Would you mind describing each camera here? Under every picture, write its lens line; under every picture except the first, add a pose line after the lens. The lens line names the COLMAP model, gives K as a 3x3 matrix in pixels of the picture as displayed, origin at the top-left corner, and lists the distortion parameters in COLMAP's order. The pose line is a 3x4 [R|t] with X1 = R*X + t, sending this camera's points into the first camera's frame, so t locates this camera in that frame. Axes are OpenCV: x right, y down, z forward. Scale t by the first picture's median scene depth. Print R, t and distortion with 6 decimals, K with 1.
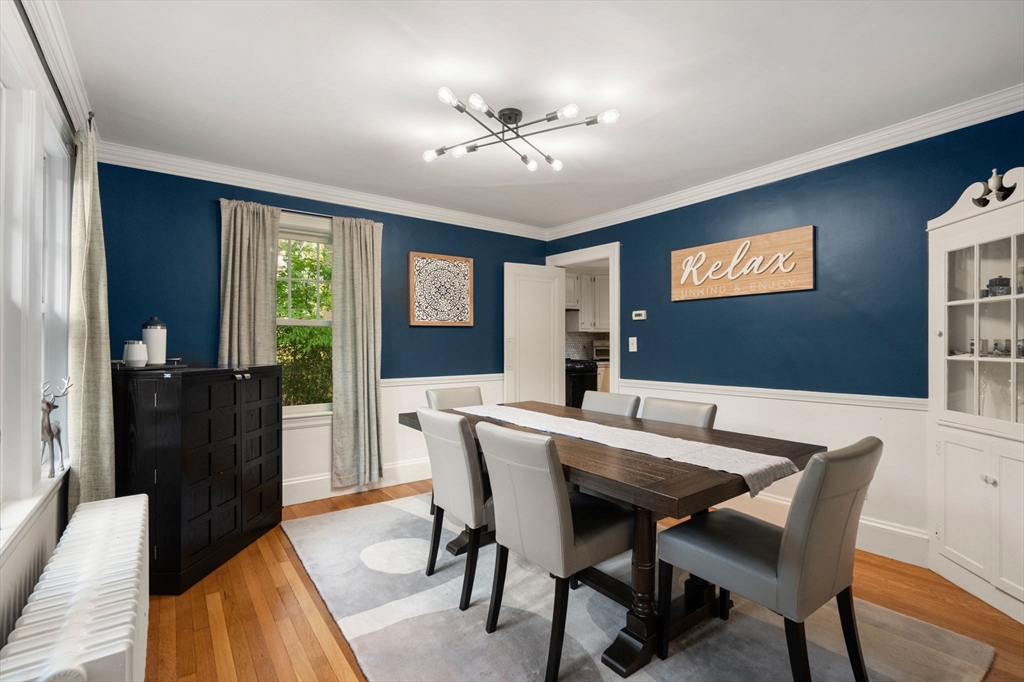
lens RADIAL K [[467.7, 0, 513.4], [0, 467.7, 344.4], [0, 0, 1]] dist [-0.005127, -0.000551]
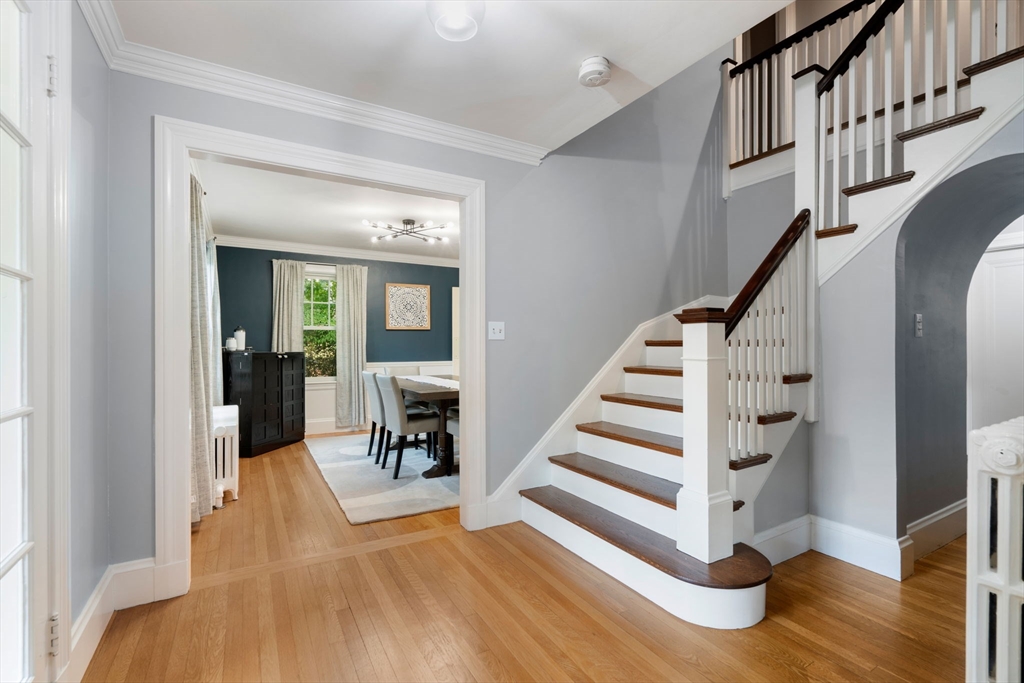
lens RADIAL K [[467.7, 0, 509.1], [0, 467.7, 344.5], [0, 0, 1]] dist [-0.005127, -0.000551]
pose [[0.993186, -0.001626, -0.116528, 0.463988], [0.000839, 0.999977, -0.006800, 0.026859], [0.116536, 0.006656, 0.993164, -0.649128]]
